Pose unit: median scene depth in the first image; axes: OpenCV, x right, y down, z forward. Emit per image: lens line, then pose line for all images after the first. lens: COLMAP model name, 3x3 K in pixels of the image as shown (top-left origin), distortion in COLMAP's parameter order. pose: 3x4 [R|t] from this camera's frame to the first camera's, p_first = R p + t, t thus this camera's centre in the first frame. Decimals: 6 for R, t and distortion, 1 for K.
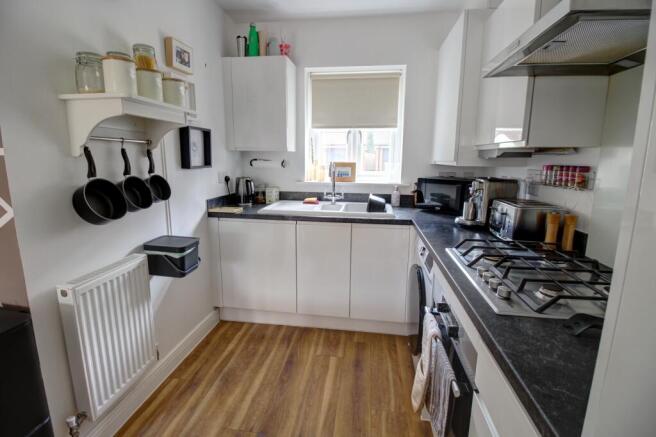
lens RADIAL K [[313.6, 0, 325.7], [0, 313.6, 212.2], [0, 0, 1]] dist [-0.022339, -0.002133]
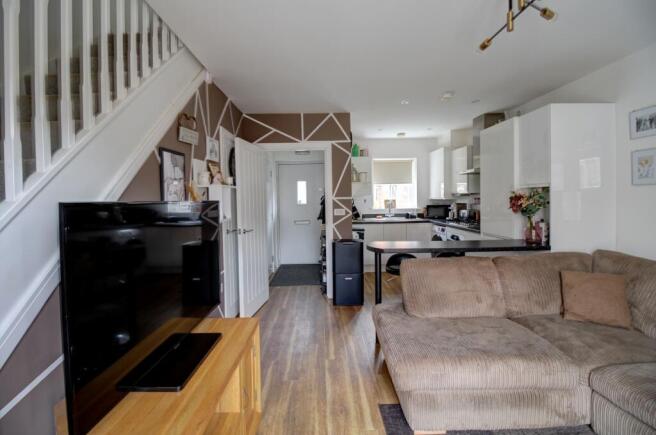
lens RADIAL K [[313.6, 0, 320.3], [0, 313.6, 213.0], [0, 0, 1]] dist [-0.022339, -0.002133]
pose [[0.991087, -0.034713, 0.128611, -0.911207], [0.050278, 0.991521, -0.119824, 0.218153], [-0.123362, 0.125223, 0.984429, -1.387527]]
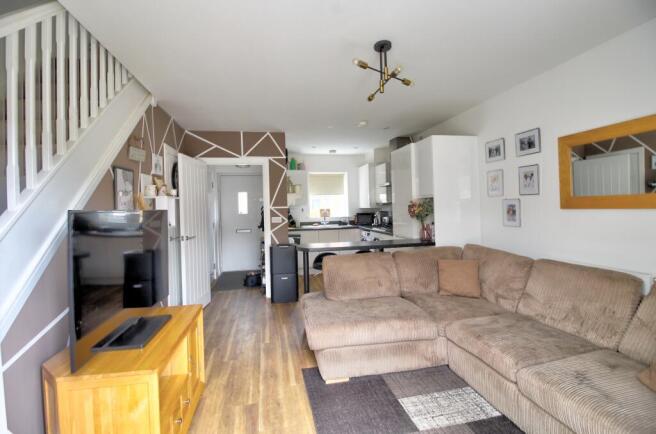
lens RADIAL K [[314.3, 0, 327.8], [0, 314.3, 211.3], [0, 0, 1]] dist [-0.010909, -0.000069]
pose [[0.946597, -0.039190, 0.320027, -0.903663], [0.088882, 0.985843, -0.142177, 0.267254], [-0.309925, 0.163029, 0.936679, -1.650088]]
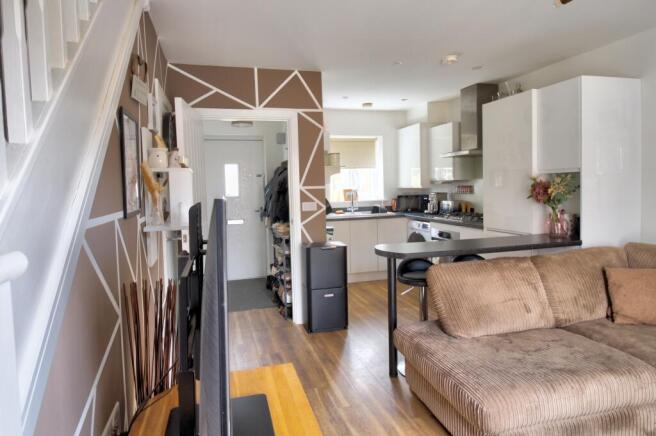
lens RADIAL K [[414.7, 0, 330.2], [0, 414.7, 212.7], [0, 0, 1]] dist [-0.007708, -0.004121]
pose [[0.919025, -0.060078, 0.389594, -1.182348], [0.101290, 0.991124, -0.086098, 0.188329], [-0.380964, 0.118588, 0.916953, -1.267200]]
